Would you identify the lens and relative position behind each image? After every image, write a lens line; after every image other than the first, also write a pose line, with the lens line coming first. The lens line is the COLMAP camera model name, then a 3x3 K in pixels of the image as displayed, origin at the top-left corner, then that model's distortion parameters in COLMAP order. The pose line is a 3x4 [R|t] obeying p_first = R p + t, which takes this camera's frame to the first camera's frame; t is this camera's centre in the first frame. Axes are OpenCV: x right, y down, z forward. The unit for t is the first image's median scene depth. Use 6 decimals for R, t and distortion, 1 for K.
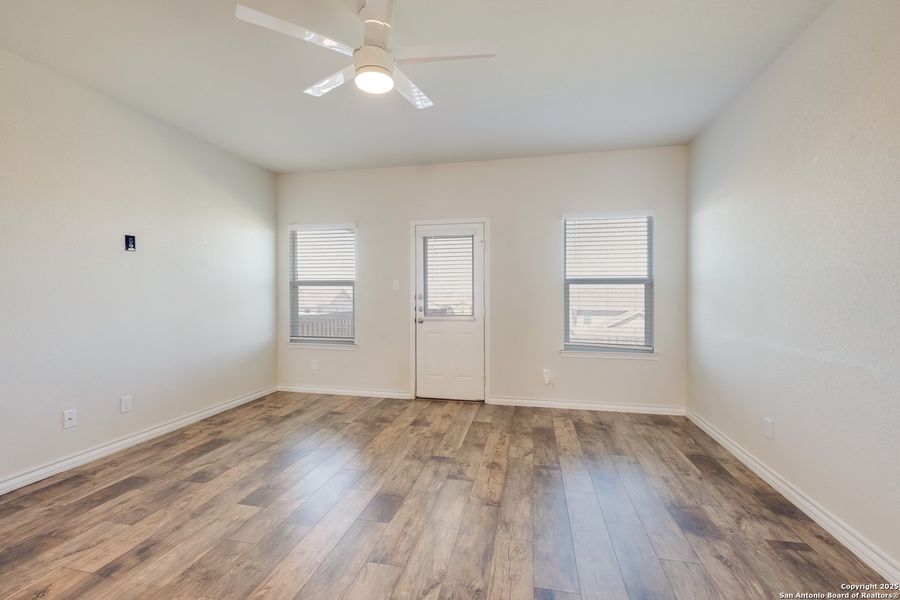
lens RADIAL K [[390.4, 0, 449.9], [0, 390.4, 295.2], [0, 0, 1]] dist [-0.000180, -0.006000]
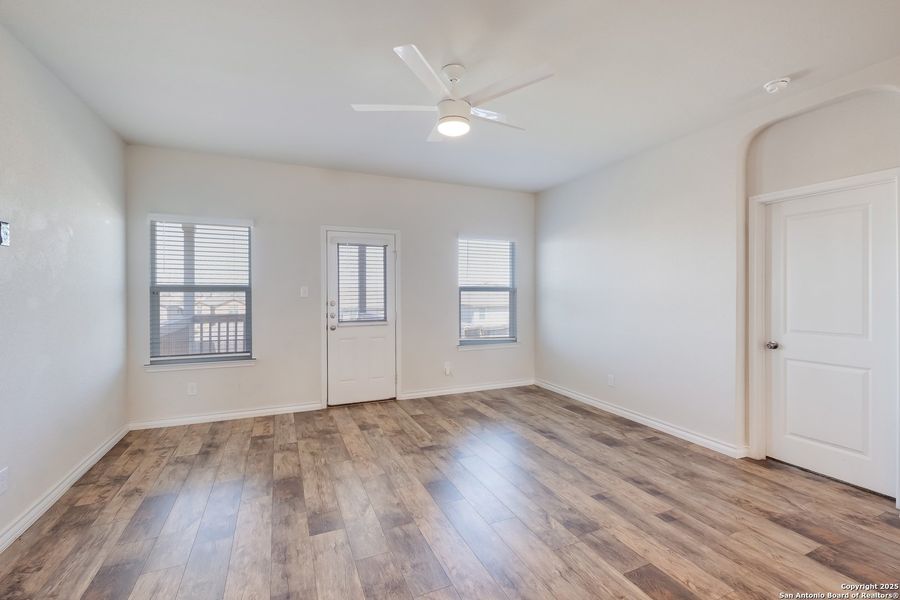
lens RADIAL K [[390.4, 0, 449.9], [0, 390.4, 295.2], [0, 0, 1]] dist [-0.000180, -0.006000]
pose [[0.809287, -0.006668, 0.587376, -0.509905], [0.003559, 0.999973, 0.006448, -0.027683], [-0.587403, -0.003128, 0.809289, 0.033487]]
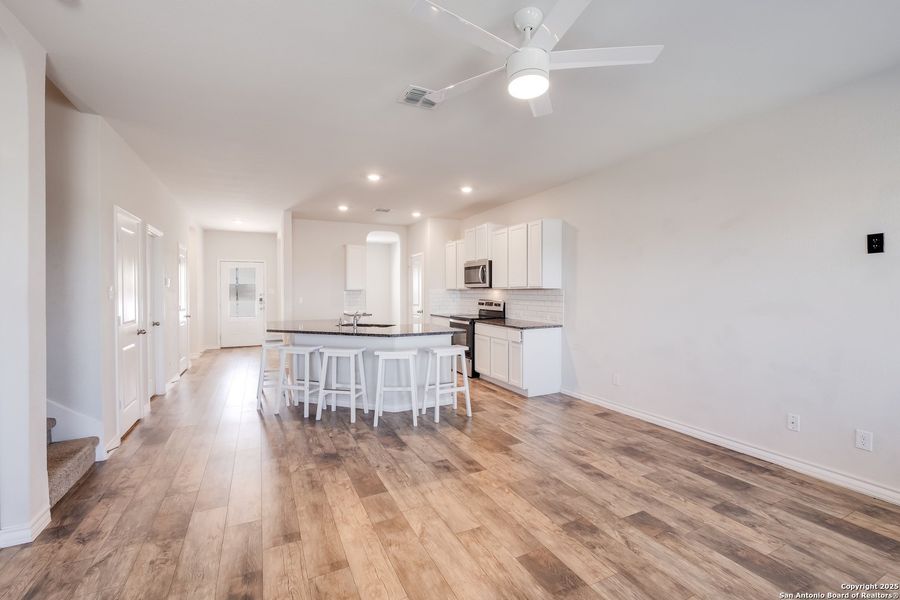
lens RADIAL K [[390.4, 0, 449.9], [0, 390.4, 295.2], [0, 0, 1]] dist [-0.000180, -0.006000]
pose [[-0.788062, 0.005035, -0.615575, 0.306904], [-0.000552, 0.999960, 0.008886, -0.028763], [0.615596, 0.007342, -0.788028, 0.931929]]
